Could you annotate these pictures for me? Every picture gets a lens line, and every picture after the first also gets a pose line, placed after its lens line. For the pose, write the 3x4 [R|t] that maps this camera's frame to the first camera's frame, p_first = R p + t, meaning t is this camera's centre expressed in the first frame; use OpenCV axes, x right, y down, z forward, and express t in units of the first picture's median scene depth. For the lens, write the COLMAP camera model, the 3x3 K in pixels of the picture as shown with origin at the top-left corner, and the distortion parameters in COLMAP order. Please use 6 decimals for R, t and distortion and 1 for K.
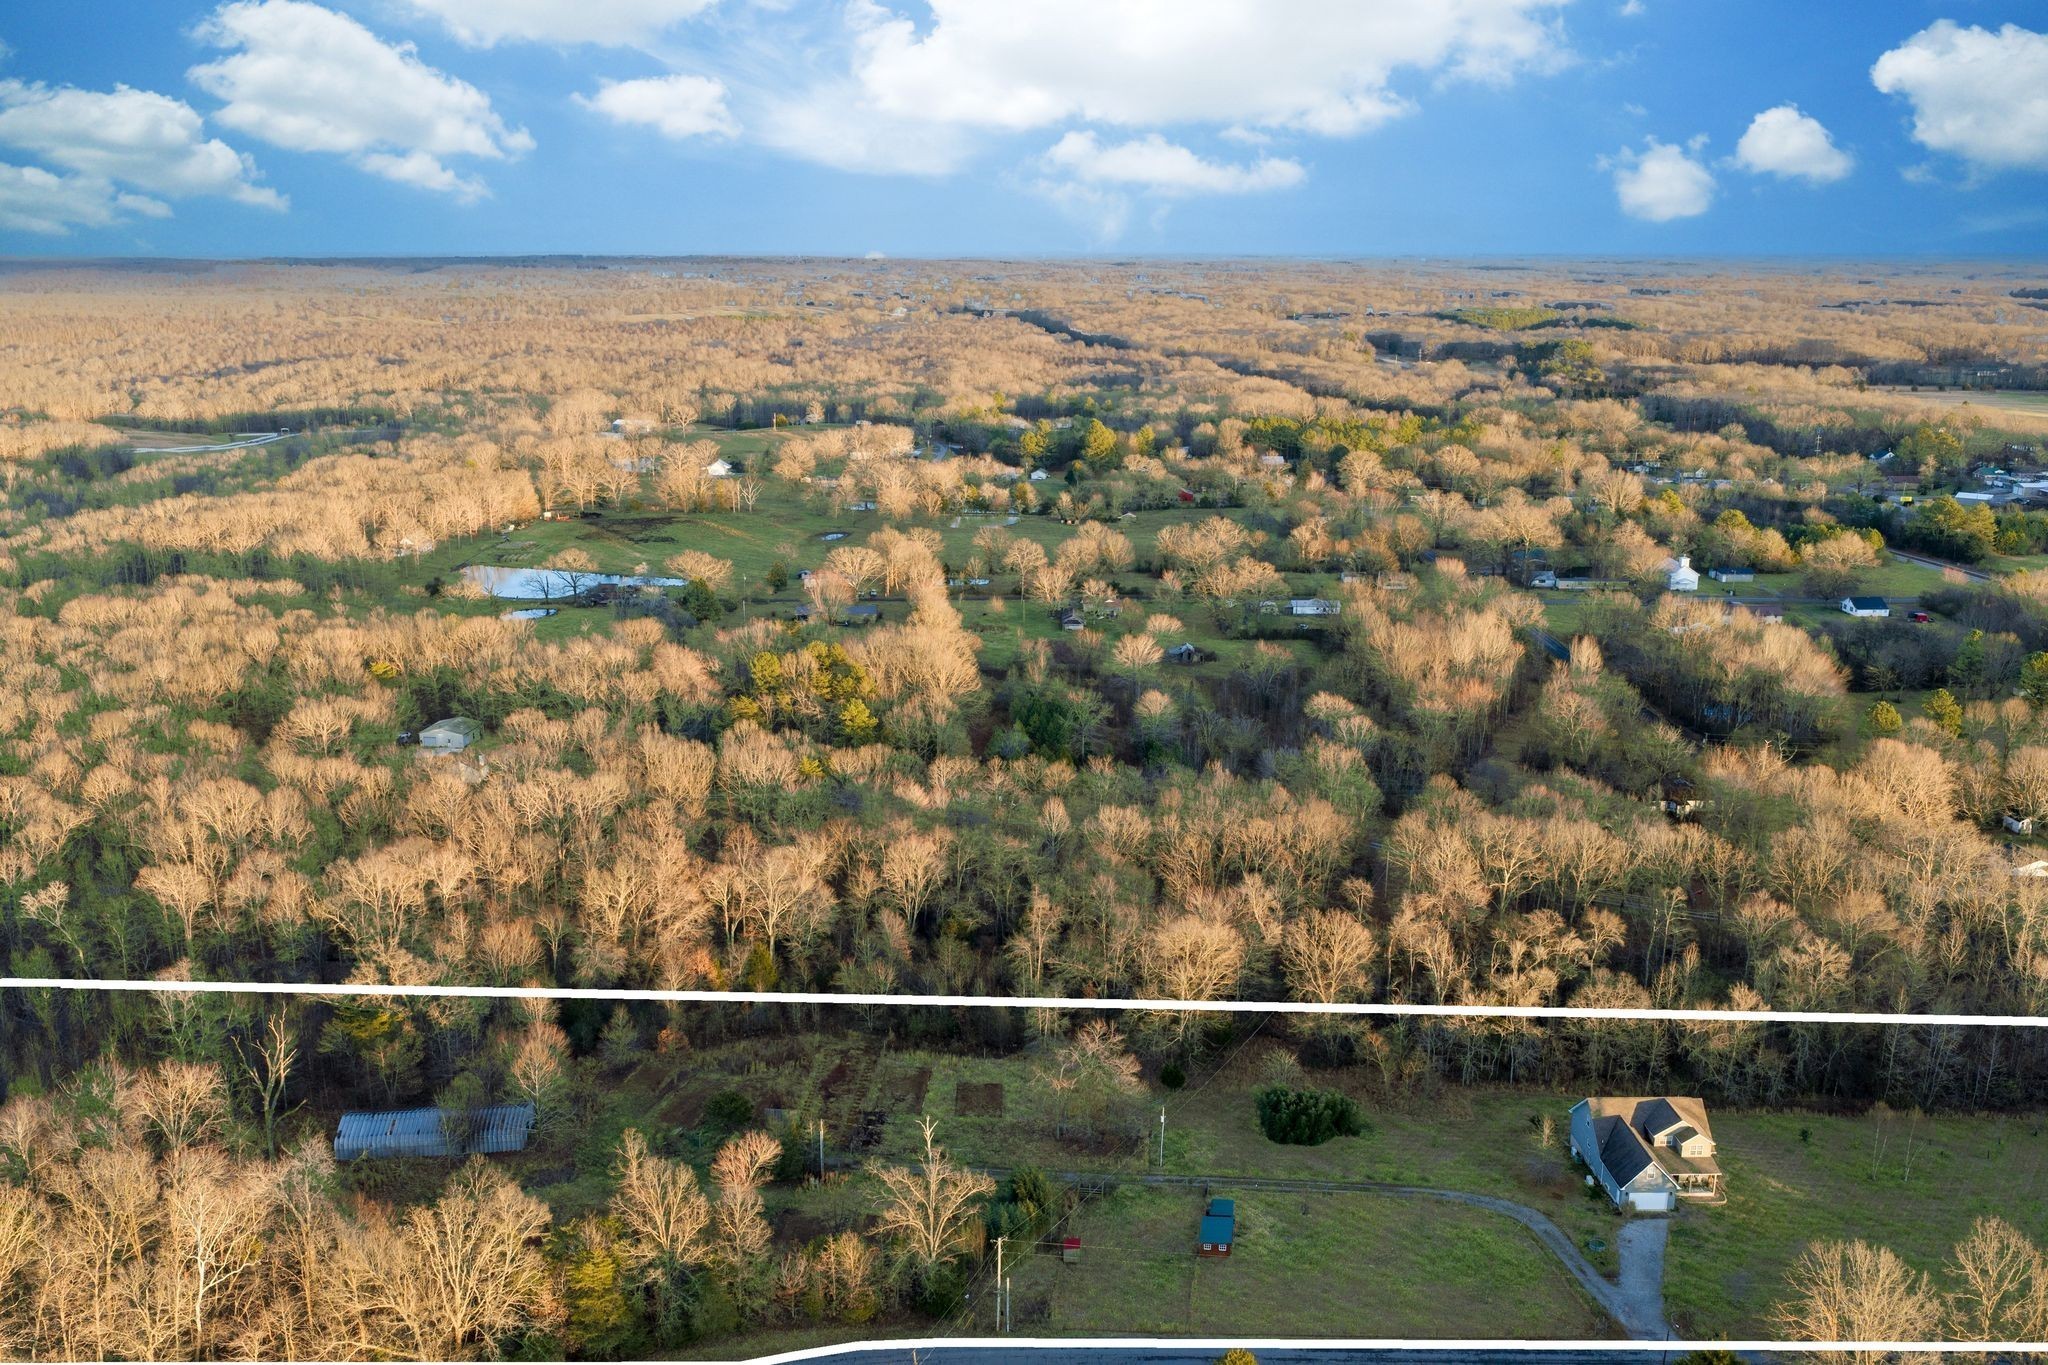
lens RADIAL K [[1695.7, 0, 1053.2], [0, 1695.7, 693.0], [0, 0, 1]] dist [-0.012754, -0.005885]
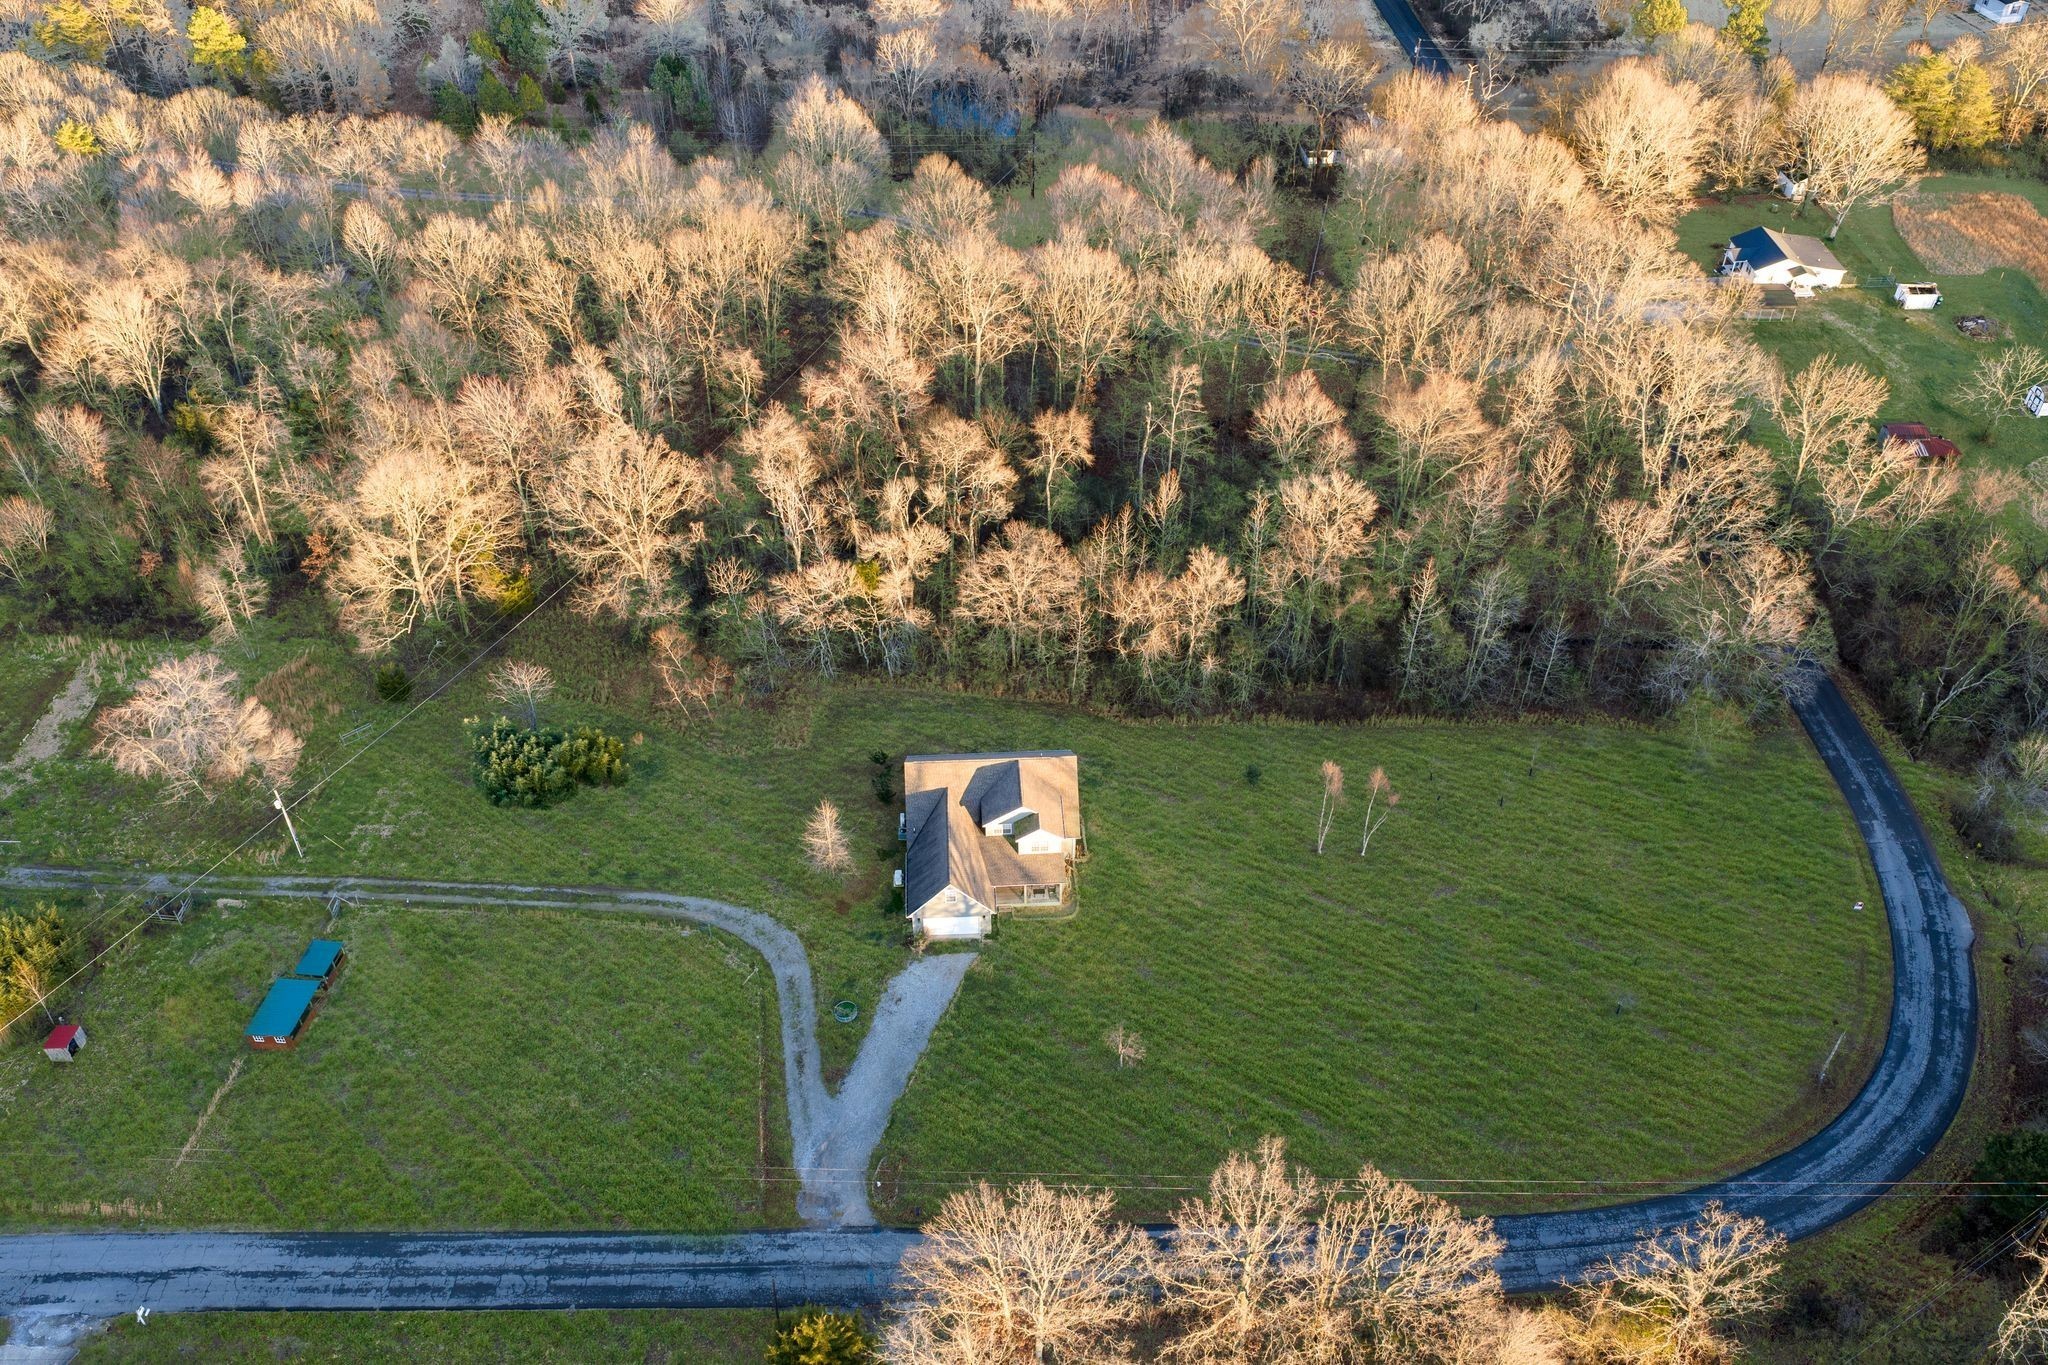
lens RADIAL K [[1695.7, 0, 1053.2], [0, 1695.7, 693.0], [0, 0, 1]] dist [-0.012754, -0.005885]
pose [[0.999413, -0.019941, 0.027852, 0.318122], [0.005426, 0.894985, 0.446063, -0.080374], [-0.033822, -0.445650, 0.894568, 0.355619]]
